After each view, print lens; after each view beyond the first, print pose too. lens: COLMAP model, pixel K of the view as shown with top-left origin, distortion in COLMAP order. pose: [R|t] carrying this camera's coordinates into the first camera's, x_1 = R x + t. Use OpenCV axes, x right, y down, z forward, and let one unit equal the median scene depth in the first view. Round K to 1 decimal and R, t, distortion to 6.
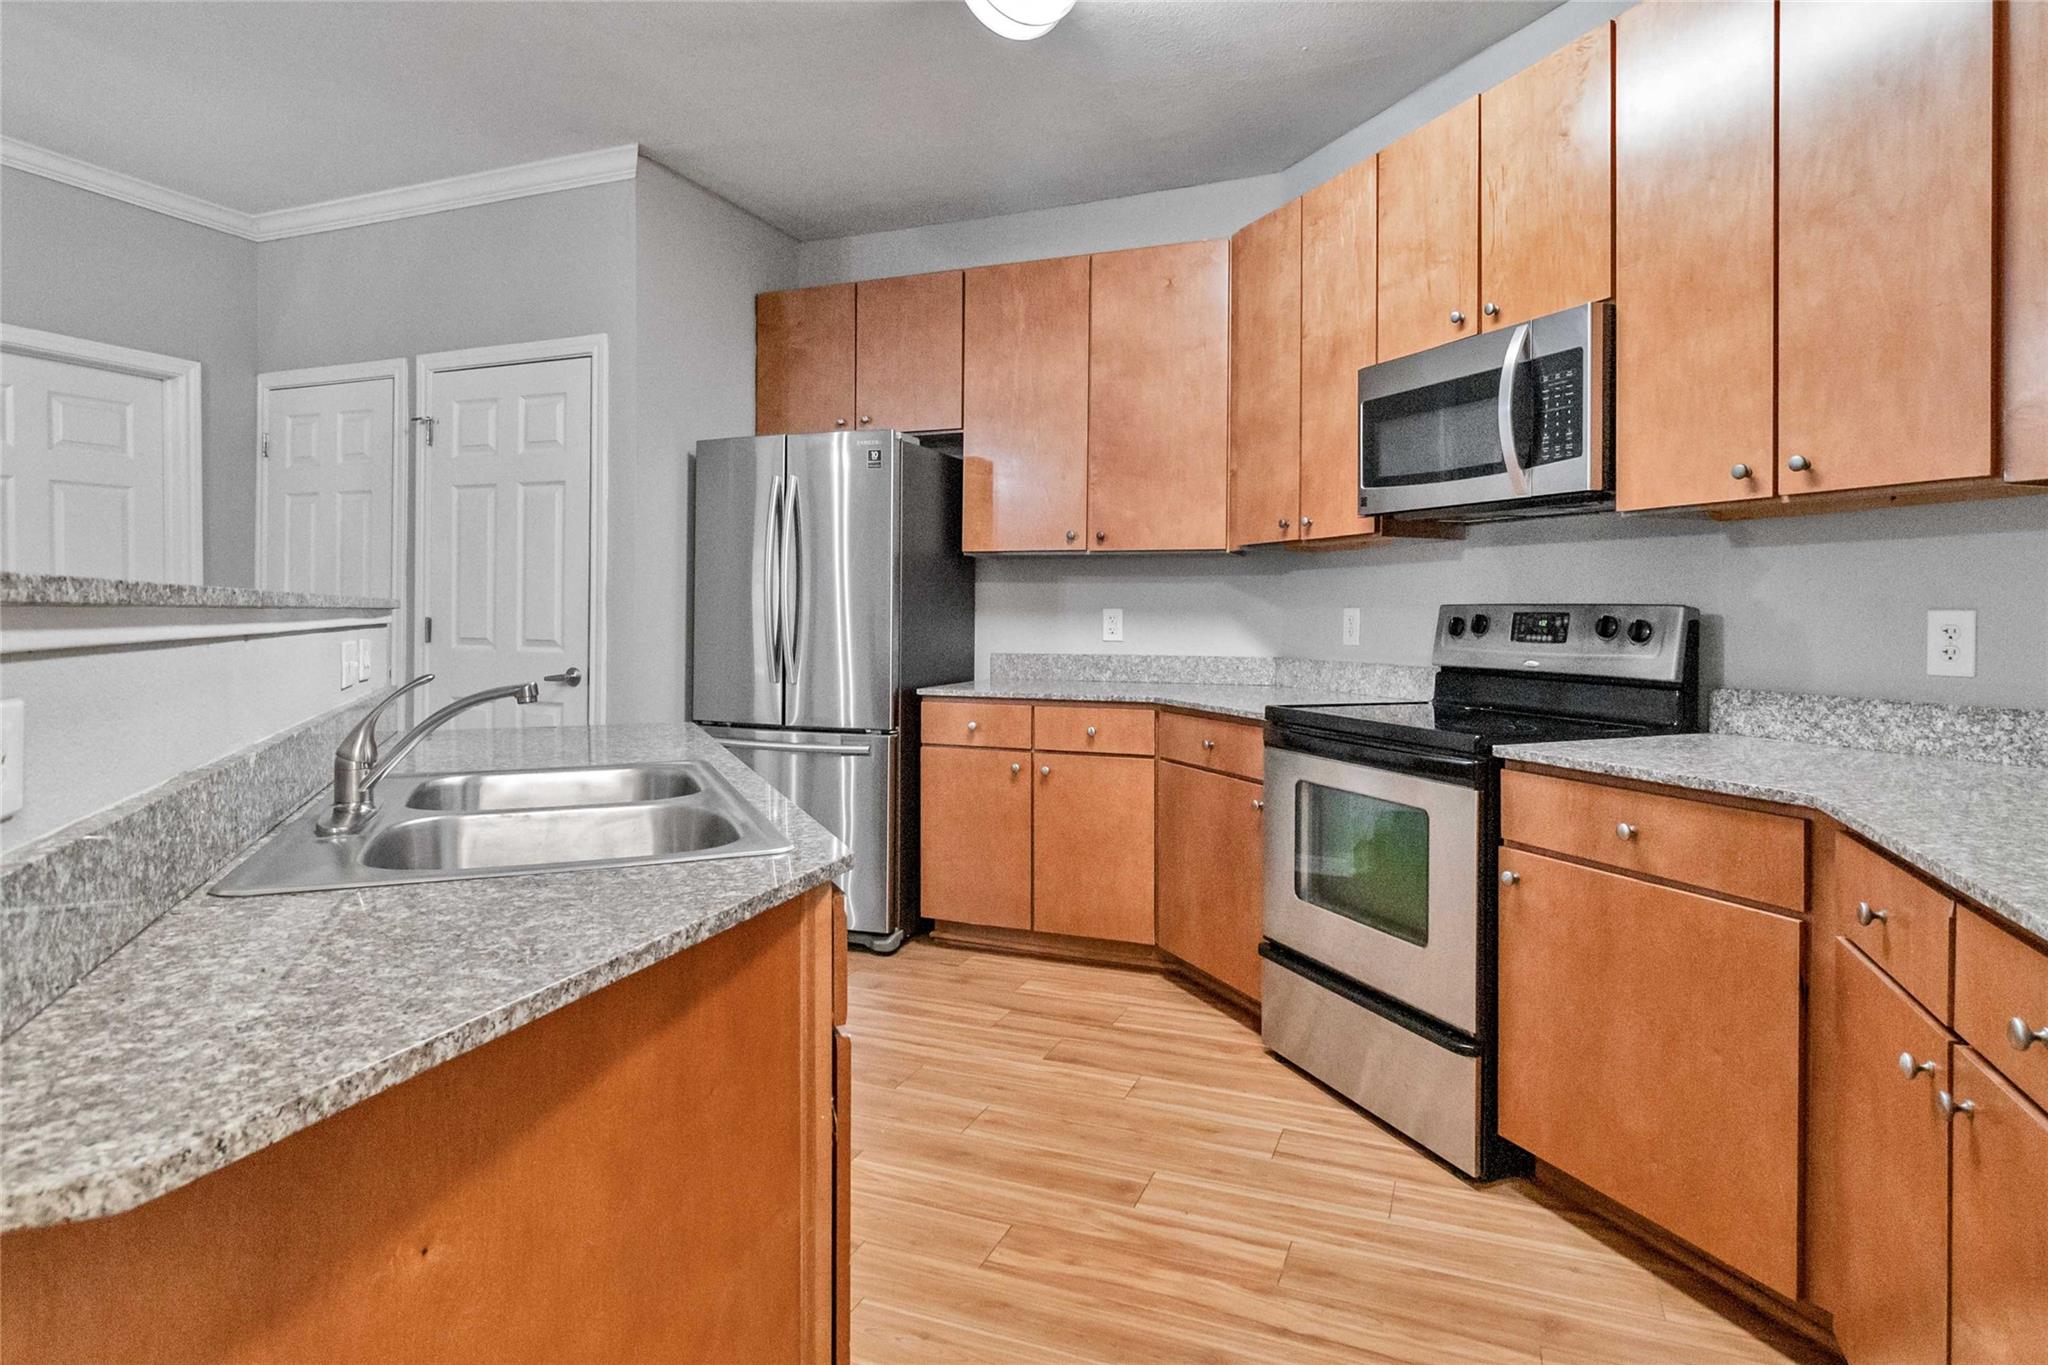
lens RADIAL K [[1132.3, 0, 1021.5], [0, 1132.3, 616.5], [0, 0, 1]] dist [-0.000233, 0.000521]
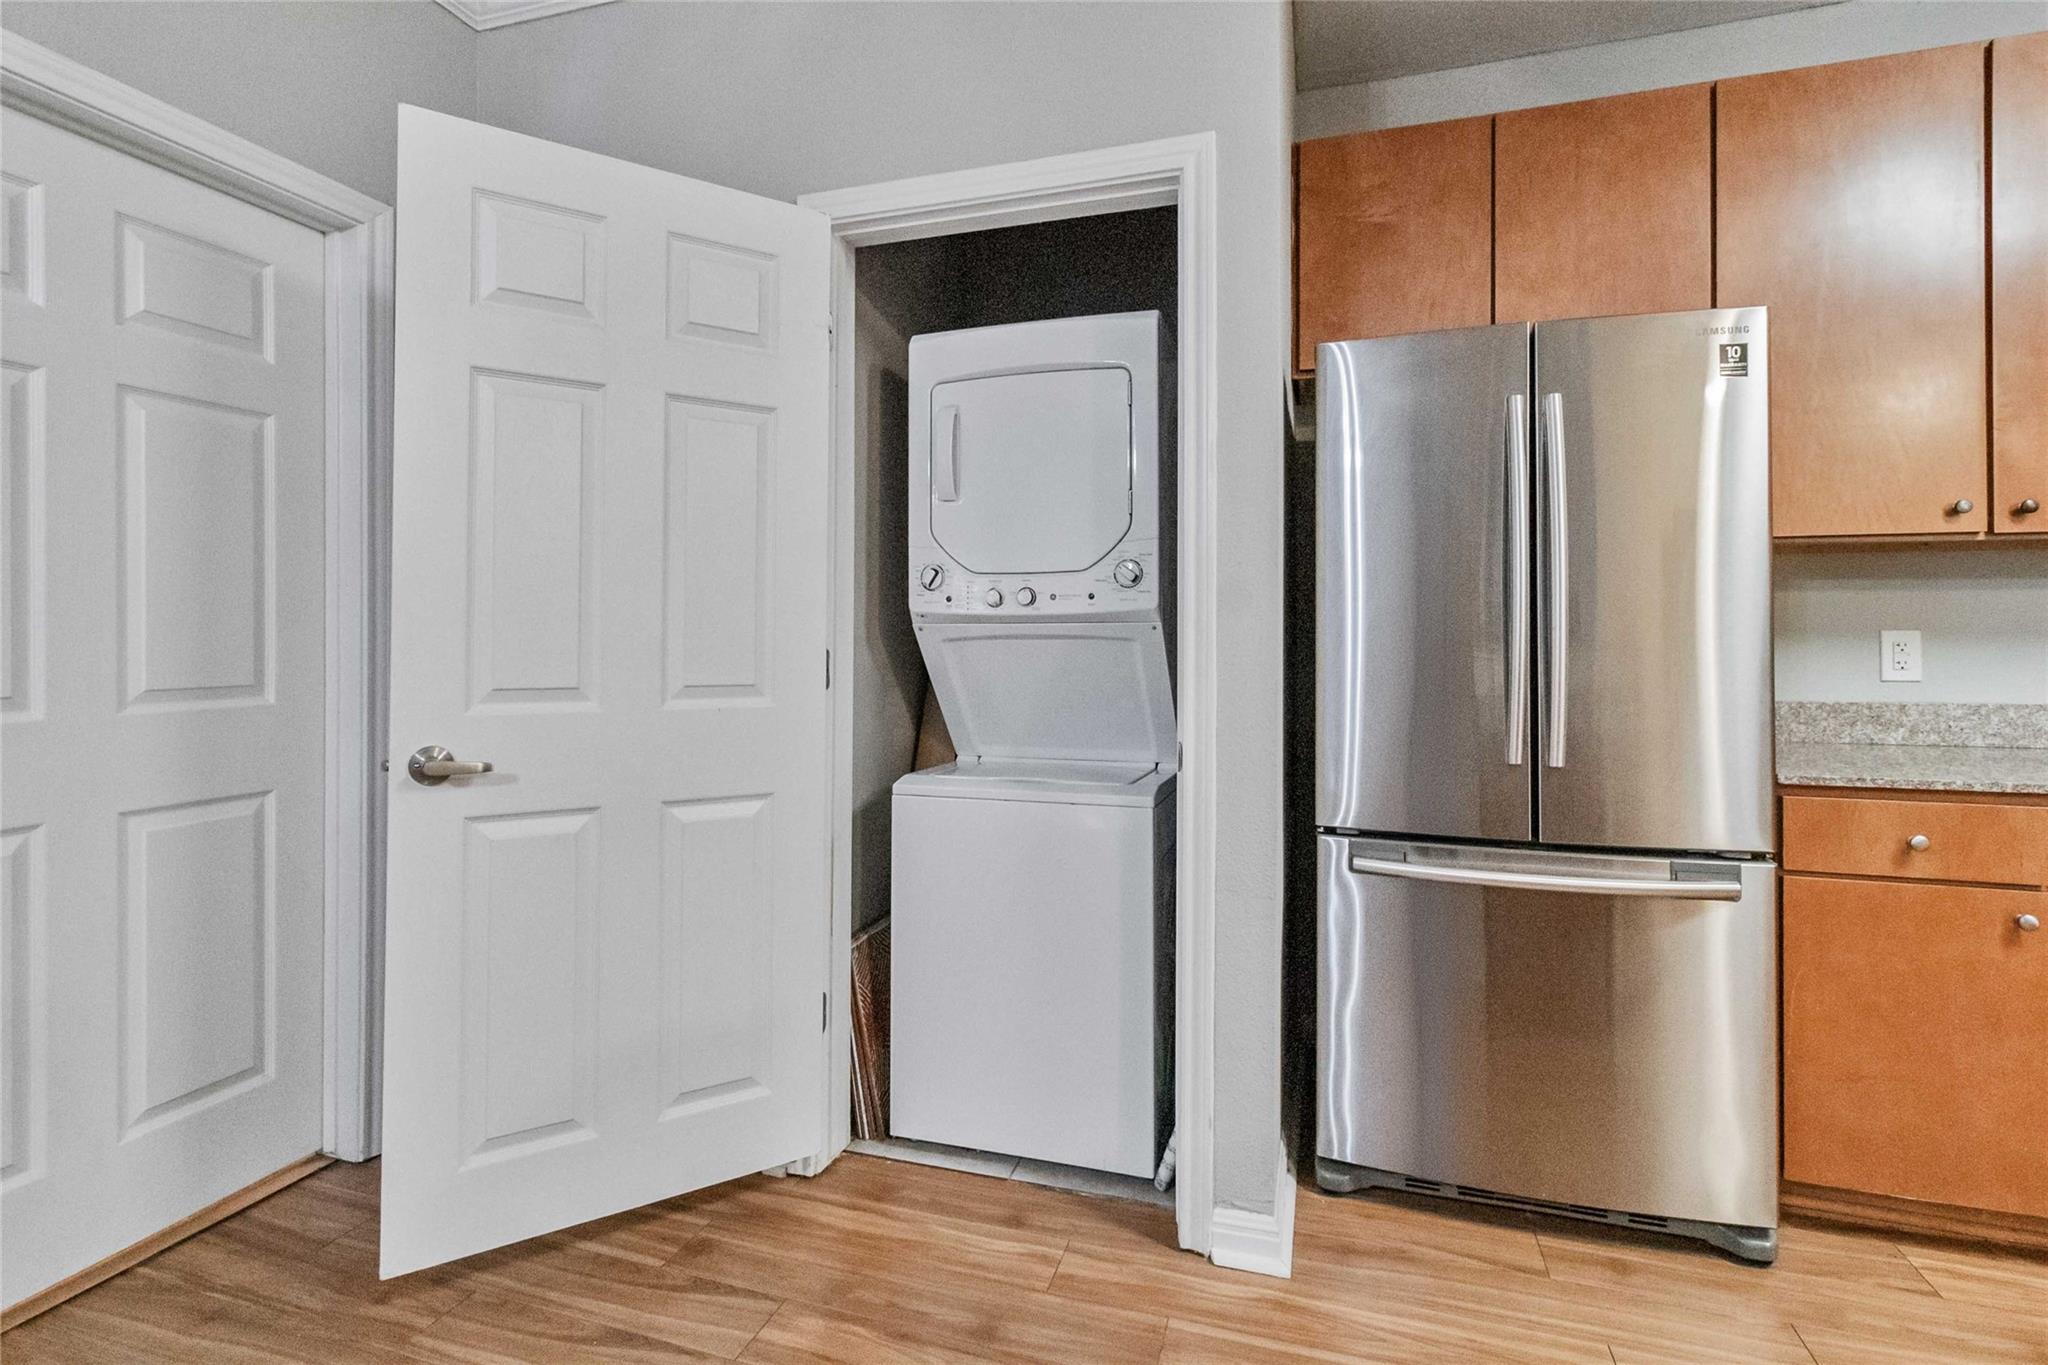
lens RADIAL K [[960.0, 0, 1026.2], [0, 960.0, 624.9], [0, 0, 1]] dist [0.000636, 0.000544]
pose [[0.996259, -0.003434, 0.086350, -0.546647], [0.004952, 0.999837, -0.017362, -0.003658], [-0.086277, 0.017725, 0.996114, 0.599710]]
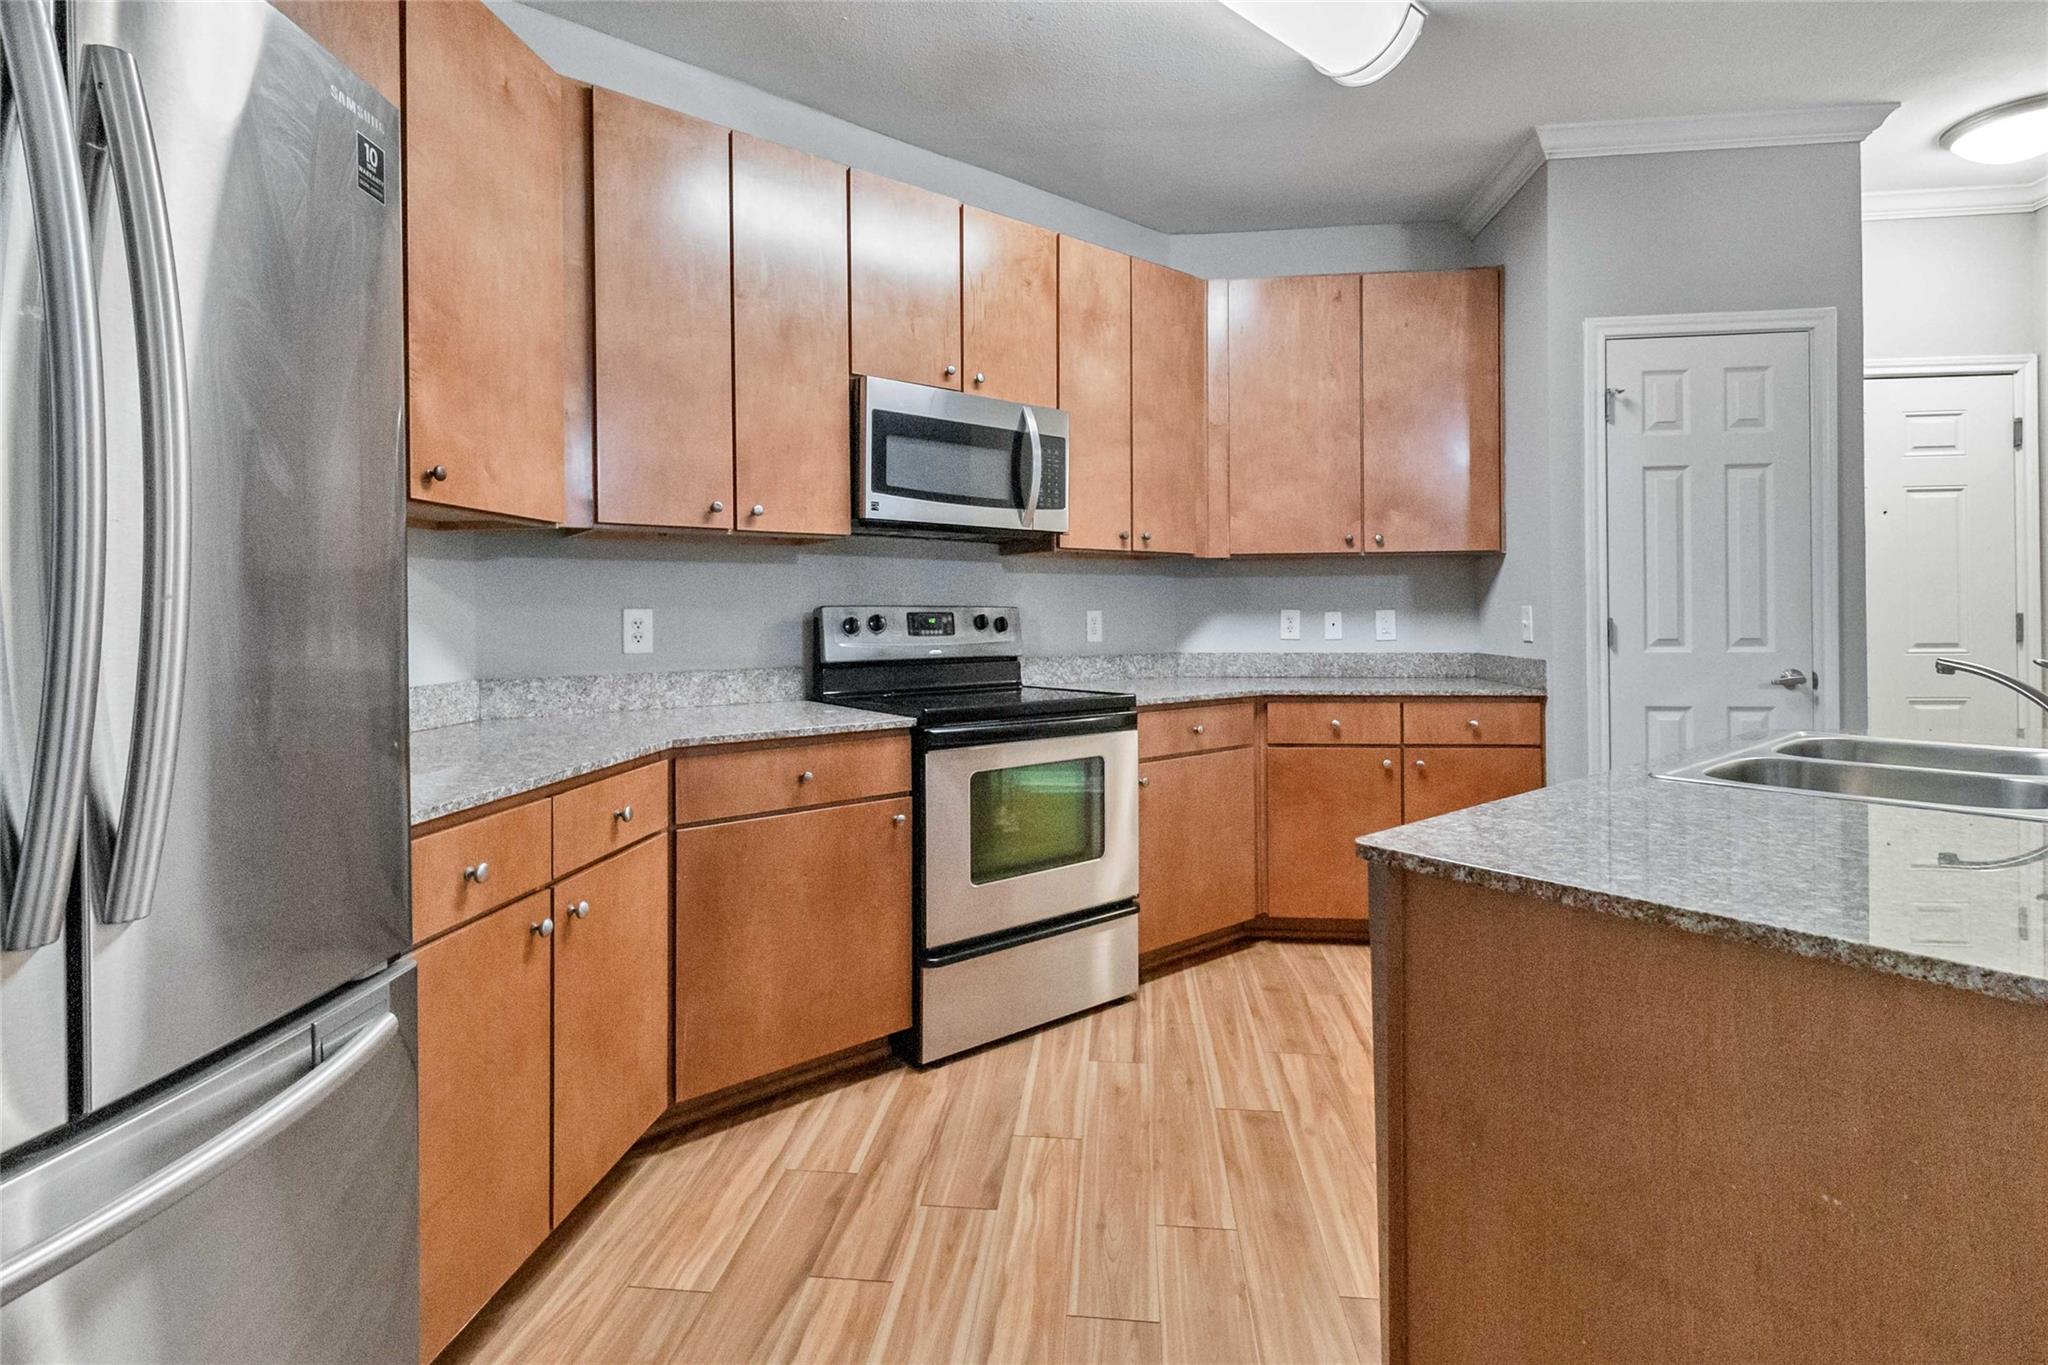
lens RADIAL K [[961.1, 0, 1018.4], [0, 961.1, 607.6], [0, 0, 1]] dist [0.007926, 0.000076]
pose [[-0.277786, 0.002762, 0.960639, -0.490979], [0.007976, 0.999968, -0.000569, -0.006188], [-0.960610, 0.007504, -0.277799, 0.950239]]
